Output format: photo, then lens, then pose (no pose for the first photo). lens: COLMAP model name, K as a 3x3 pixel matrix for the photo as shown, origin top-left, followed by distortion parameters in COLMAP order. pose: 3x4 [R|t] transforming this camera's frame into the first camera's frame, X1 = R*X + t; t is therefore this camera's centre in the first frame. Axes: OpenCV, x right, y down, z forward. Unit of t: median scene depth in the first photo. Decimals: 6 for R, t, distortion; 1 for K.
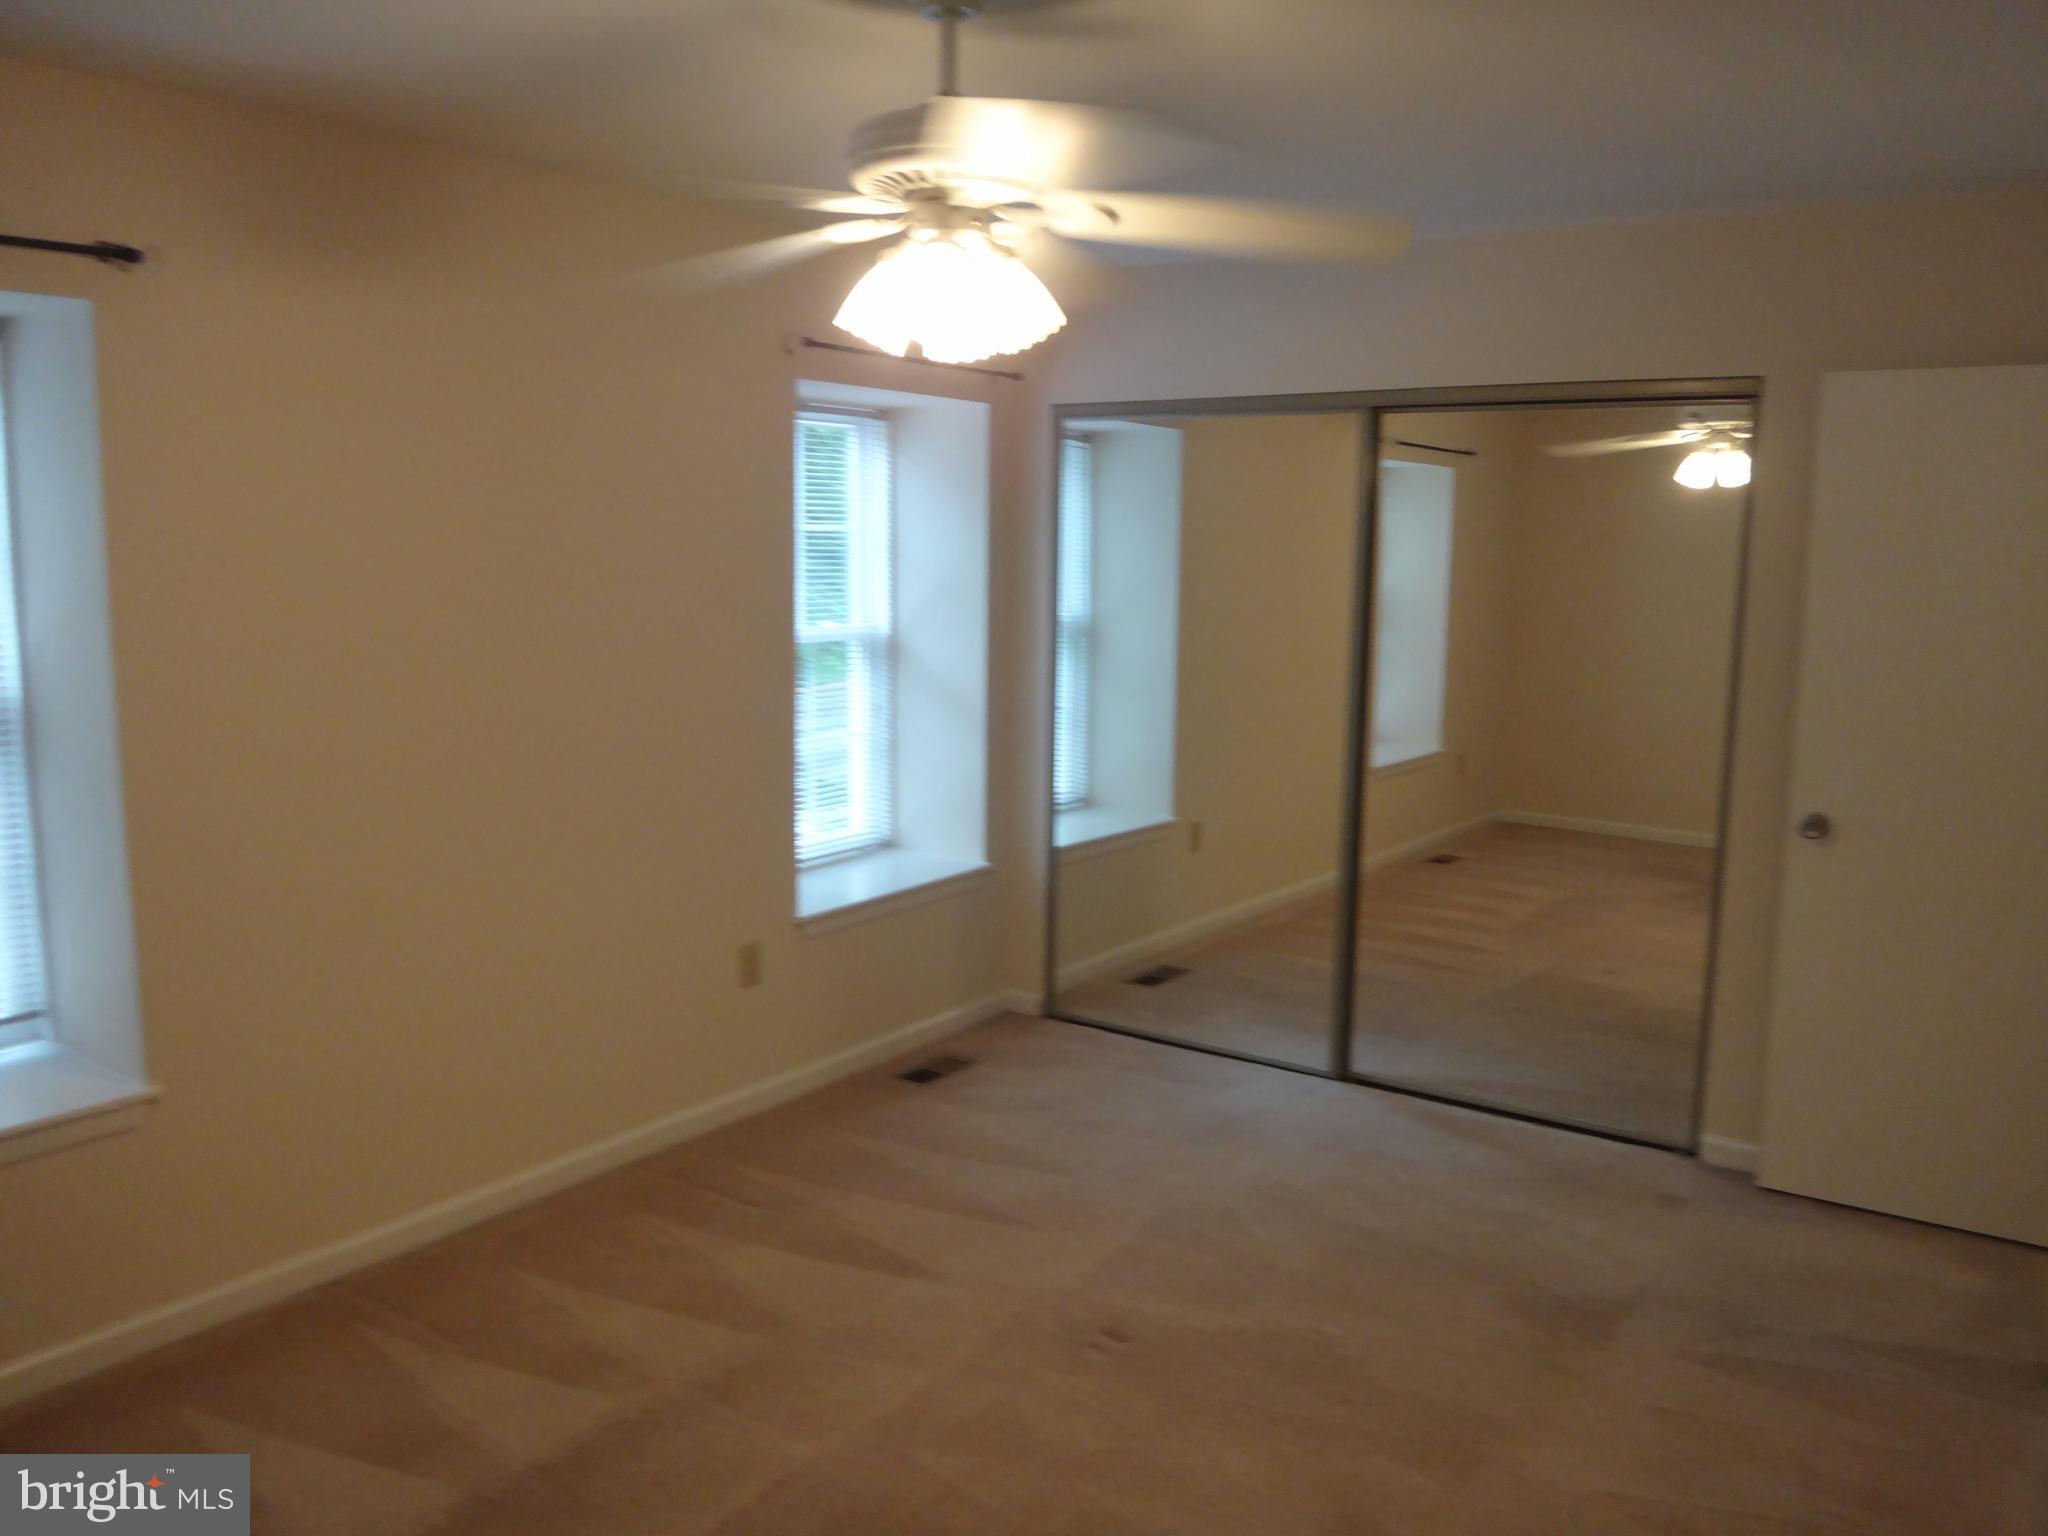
lens RADIAL K [[1652.3, 0, 1024.8], [0, 1652.3, 796.7], [0, 0, 1]] dist [-0.042146, -0.014460]
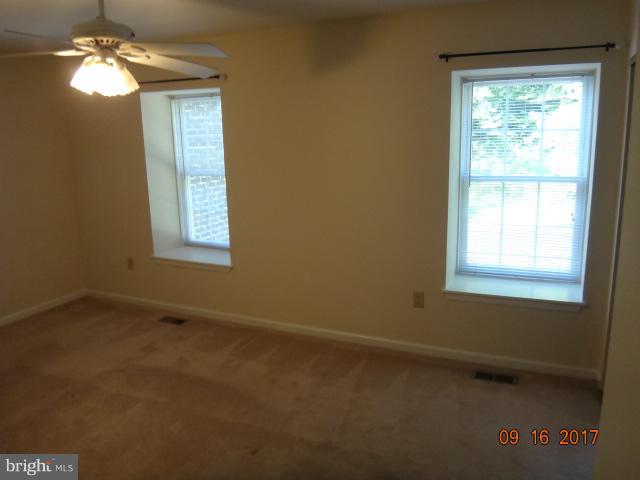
lens RADIAL K [[493.1, 0, 320.0], [0, 493.1, 240.0], [0, 0, 1]] dist [-0.037615, 0.001301]
pose [[0.168424, 0.182586, -0.968657, 0.644861], [-0.133625, 0.977853, 0.161085, -0.114582], [0.976615, 0.102306, 0.189092, 0.786694]]
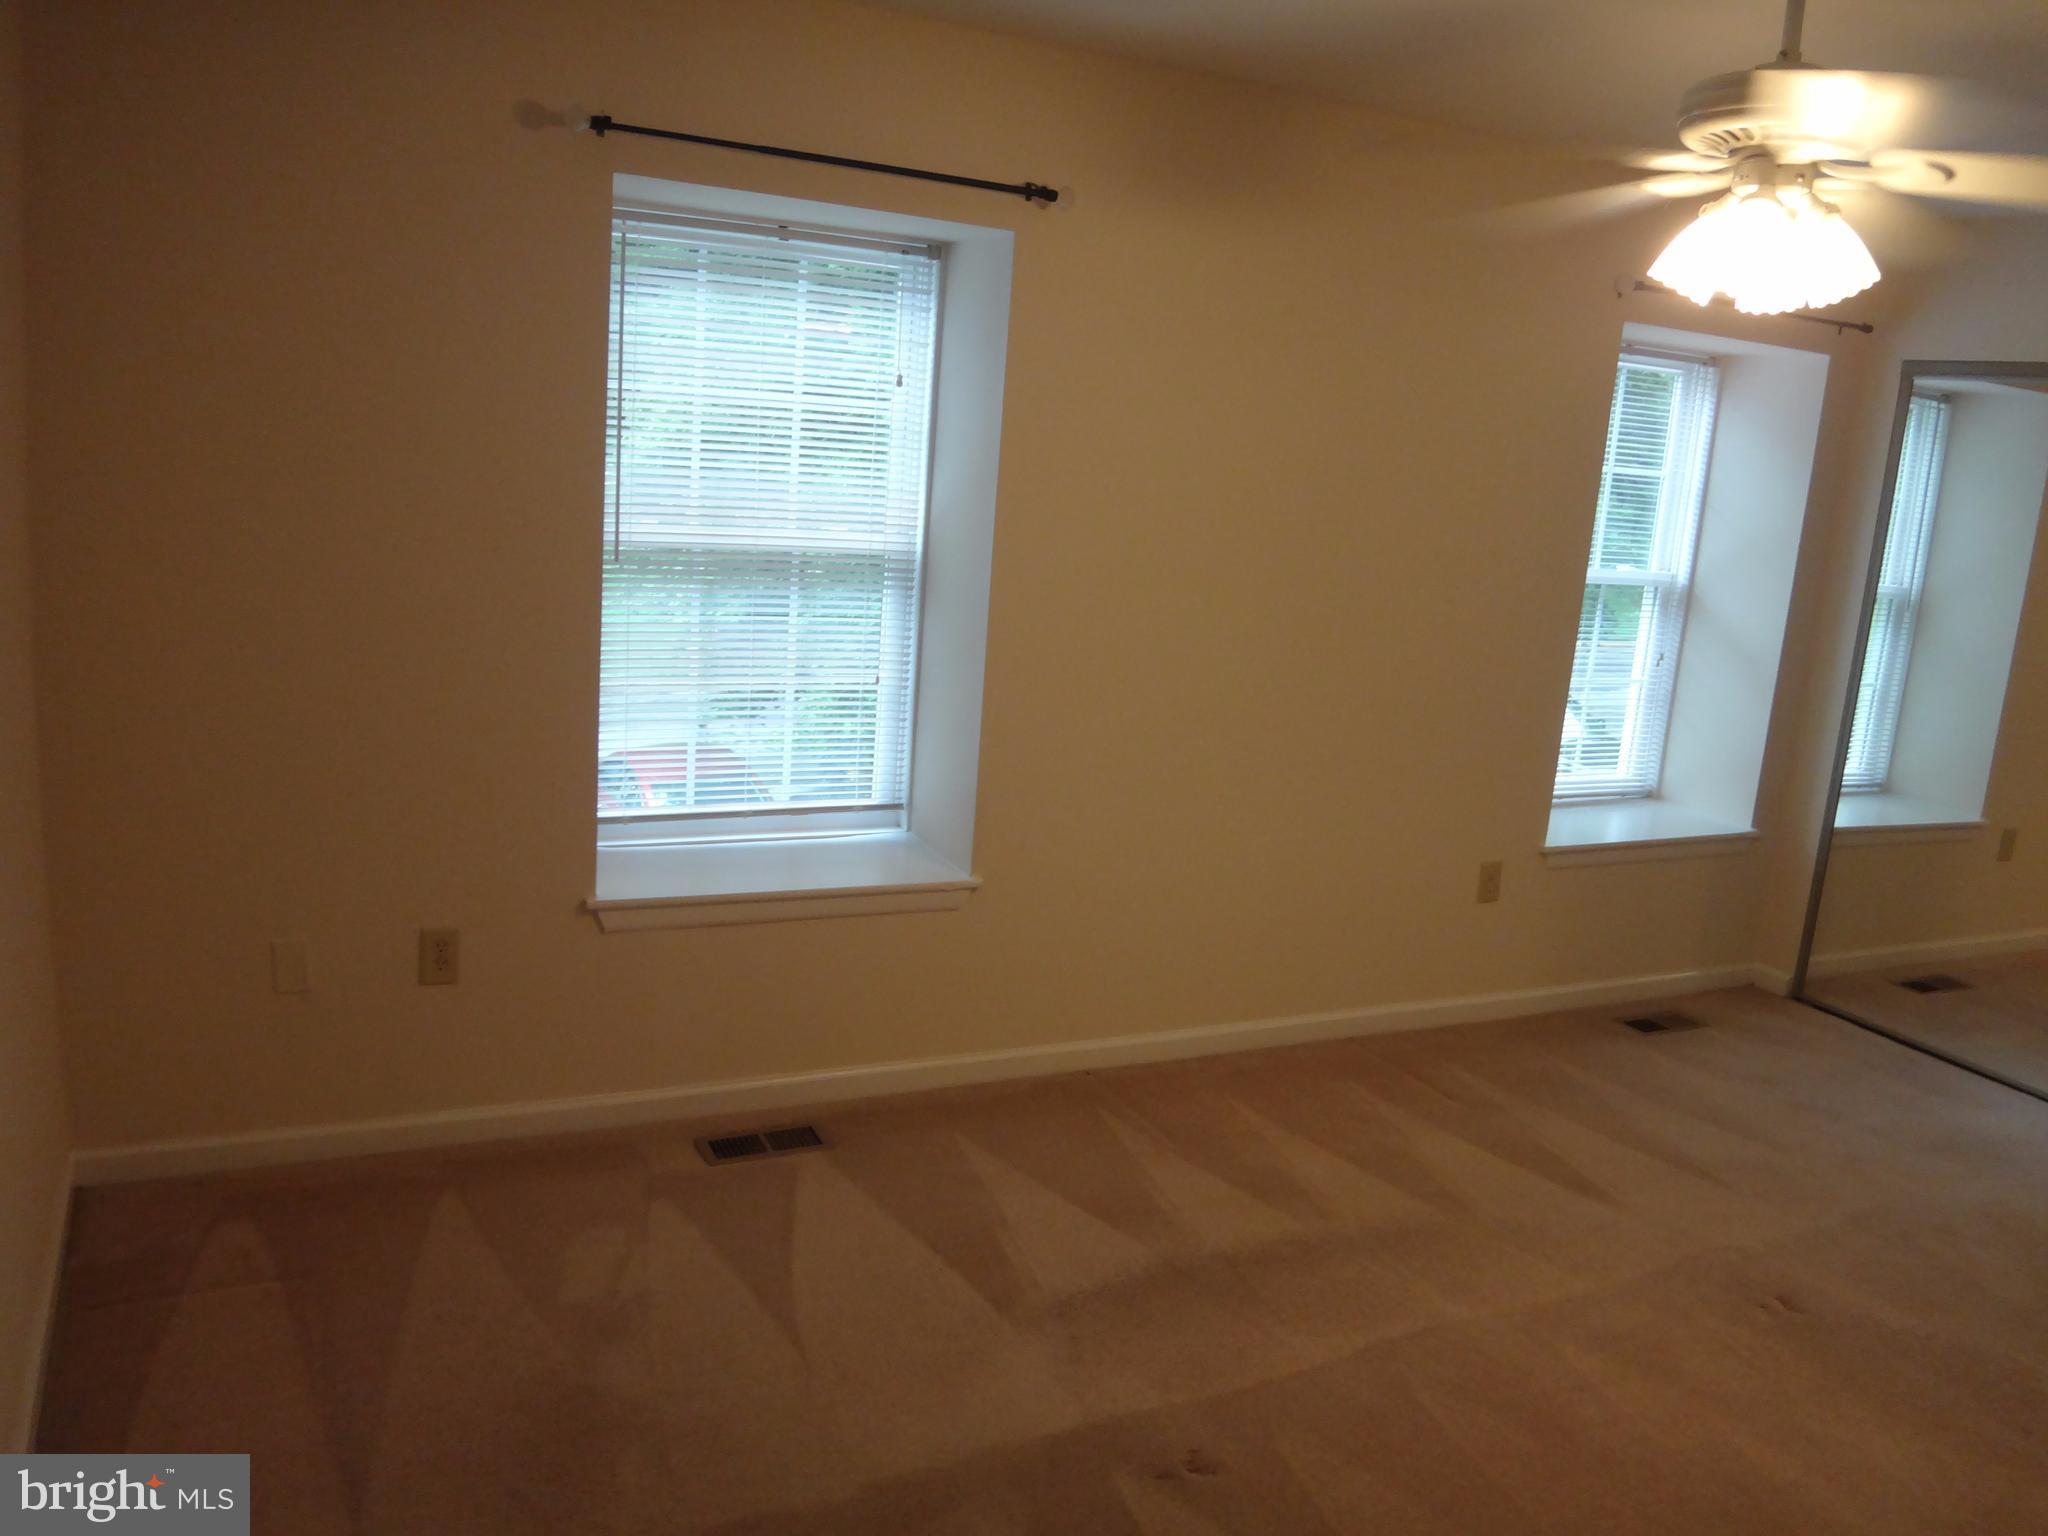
lens RADIAL K [[1652.3, 0, 1024.8], [0, 1652.3, 796.7], [0, 0, 1]] dist [-0.042146, -0.014460]
pose [[0.883103, 0.156601, -0.442272, 0.030361], [-0.139165, 0.987660, 0.071837, 0.016335], [0.448064, -0.001890, 0.893999, -0.075518]]
